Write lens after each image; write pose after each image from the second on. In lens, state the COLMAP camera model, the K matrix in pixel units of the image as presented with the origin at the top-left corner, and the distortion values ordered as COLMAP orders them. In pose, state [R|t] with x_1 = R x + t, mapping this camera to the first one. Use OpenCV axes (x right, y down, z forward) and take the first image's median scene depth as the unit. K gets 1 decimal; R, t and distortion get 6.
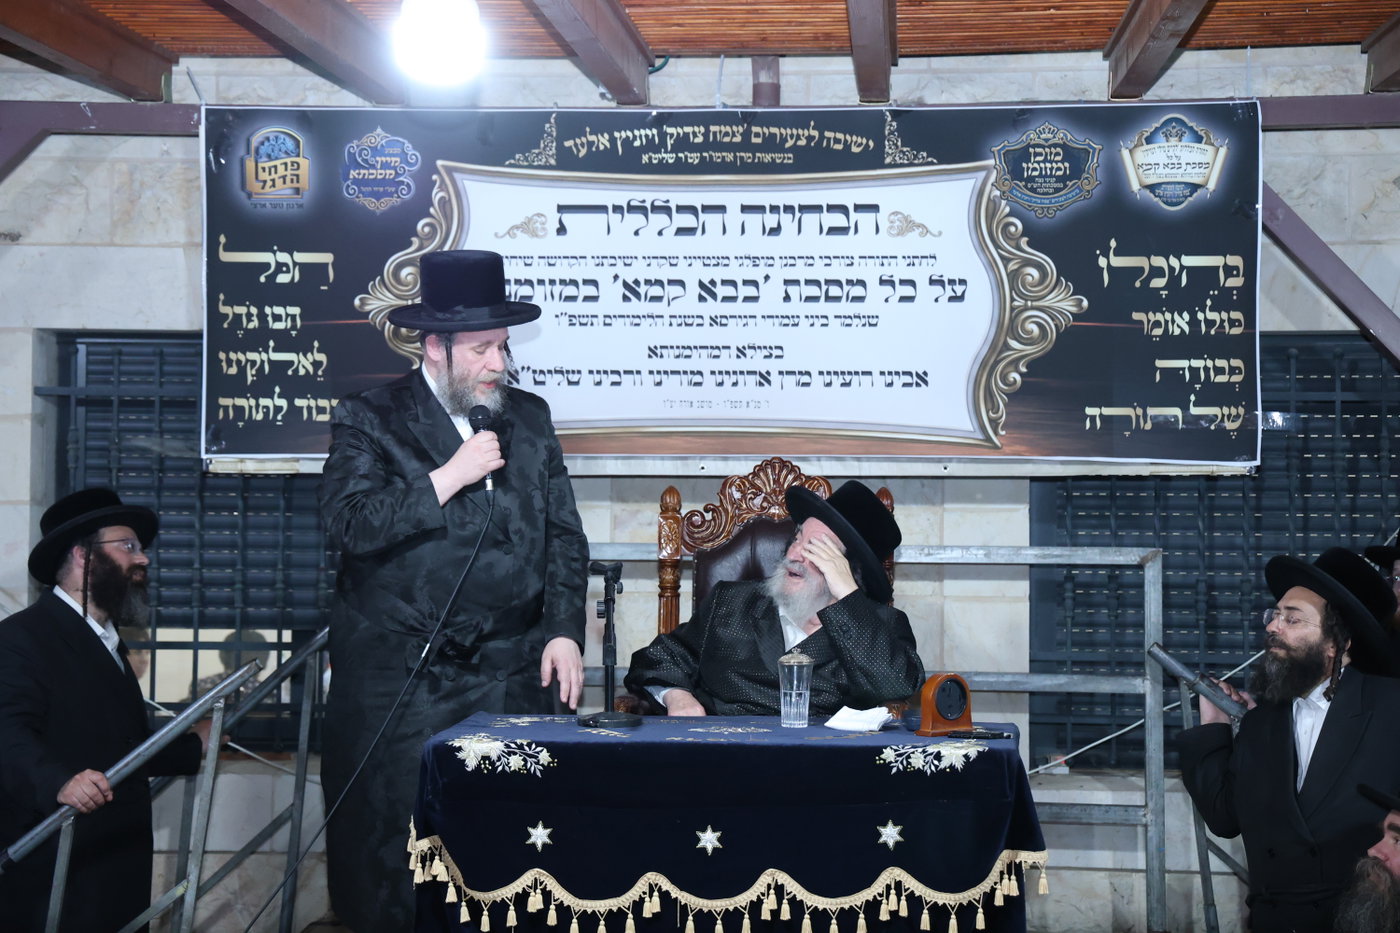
lens RADIAL K [[2502.9, 0, 699.9], [0, 2502.9, 461.6], [0, 0, 1]] dist [0.250206, 0.000000]
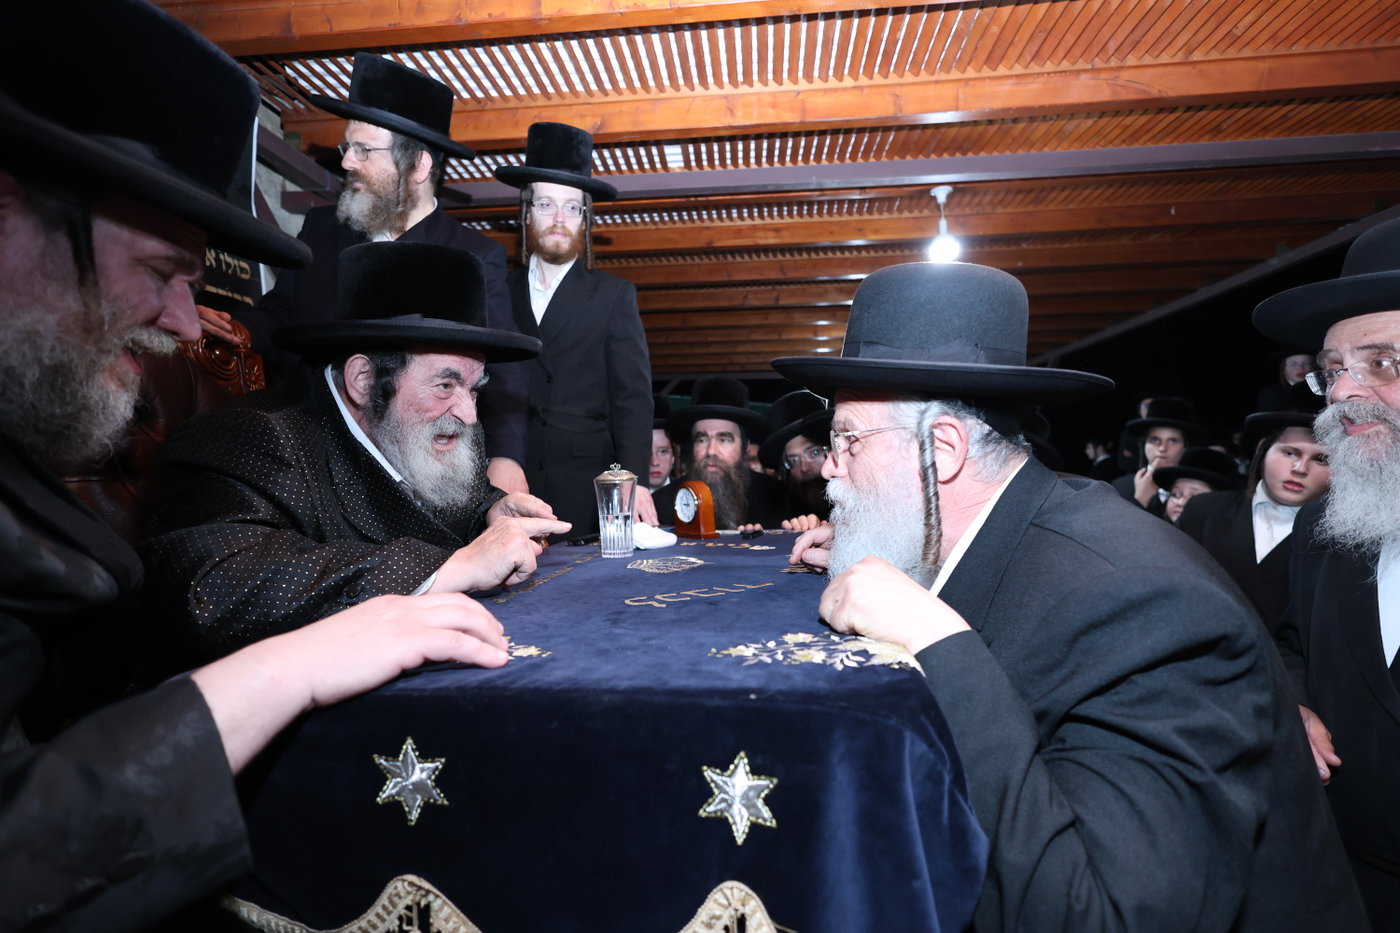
lens RADIAL K [[643.4, 0, 697.8], [0, 643.4, 474.4], [0, 0, 1]] dist [-0.003852, 0.001418]
pose [[0.008077, -0.005816, 0.999950, -0.133395], [0.025218, 0.999666, 0.005611, 0.059215], [-0.999649, 0.025171, 0.008221, 0.747708]]
